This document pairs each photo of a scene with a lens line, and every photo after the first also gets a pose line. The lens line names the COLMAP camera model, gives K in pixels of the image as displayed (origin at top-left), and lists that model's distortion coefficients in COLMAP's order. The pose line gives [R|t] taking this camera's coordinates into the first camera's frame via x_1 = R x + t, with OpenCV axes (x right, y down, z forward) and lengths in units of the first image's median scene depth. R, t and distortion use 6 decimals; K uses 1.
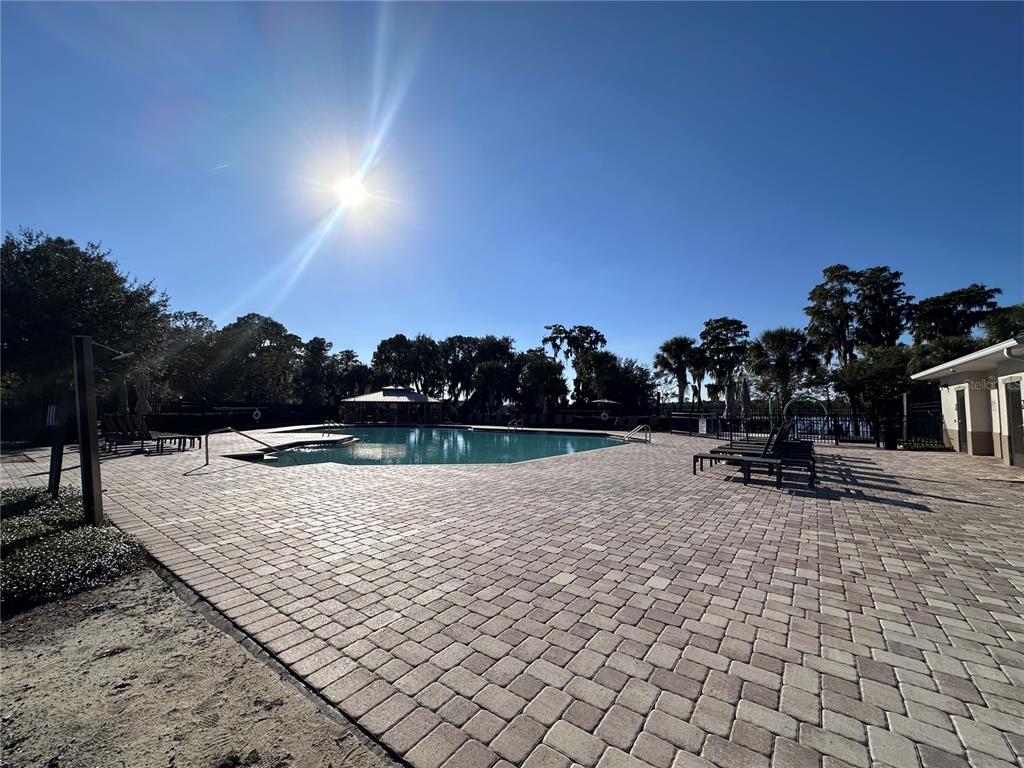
lens RADIAL K [[405.1, 0, 508.6], [0, 405.1, 384.1], [0, 0, 1]] dist [-0.004515, 0.000248]
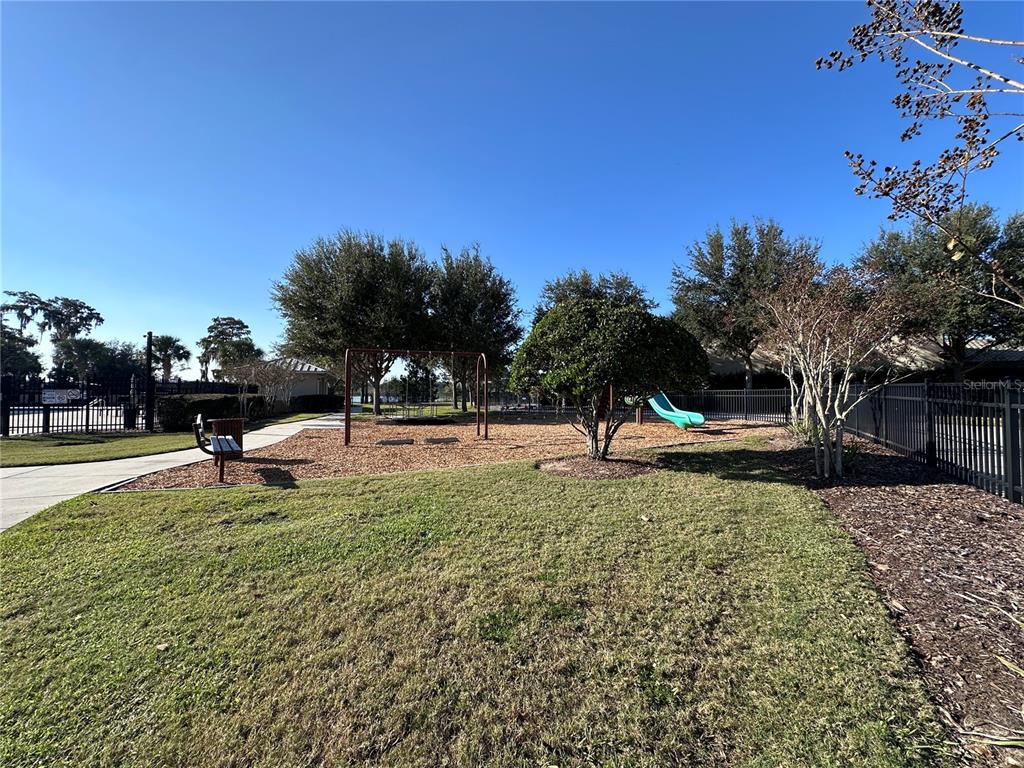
lens RADIAL K [[405.1, 0, 511.4], [0, 405.1, 381.9], [0, 0, 1]] dist [-0.004515, 0.000248]
pose [[0.535516, 0.020223, 0.844283, -0.053658], [-0.051330, 0.998644, 0.008637, -0.016177], [-0.842964, -0.047963, 0.535828, -0.381411]]
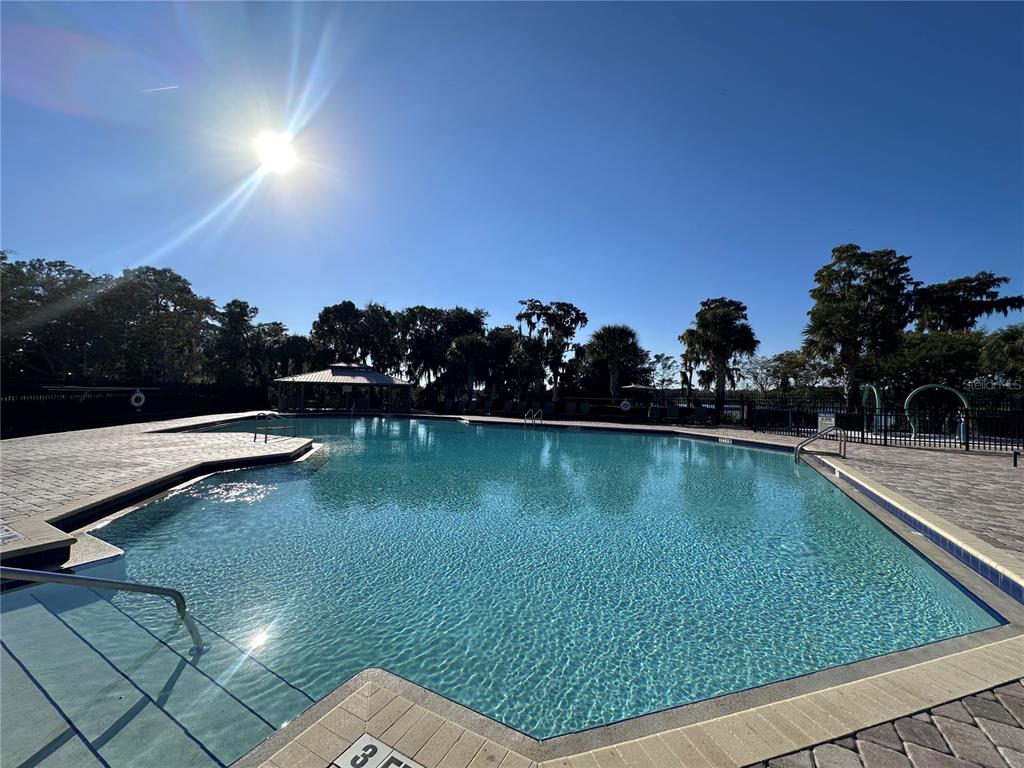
lens RADIAL K [[405.1, 0, 504.8], [0, 405.1, 377.9], [0, 0, 1]] dist [-0.004515, 0.000248]
pose [[0.988805, 0.019908, 0.147882, -0.073884], [-0.022968, 0.999555, 0.019011, 0.008929], [-0.147437, -0.022195, 0.988822, 0.146521]]
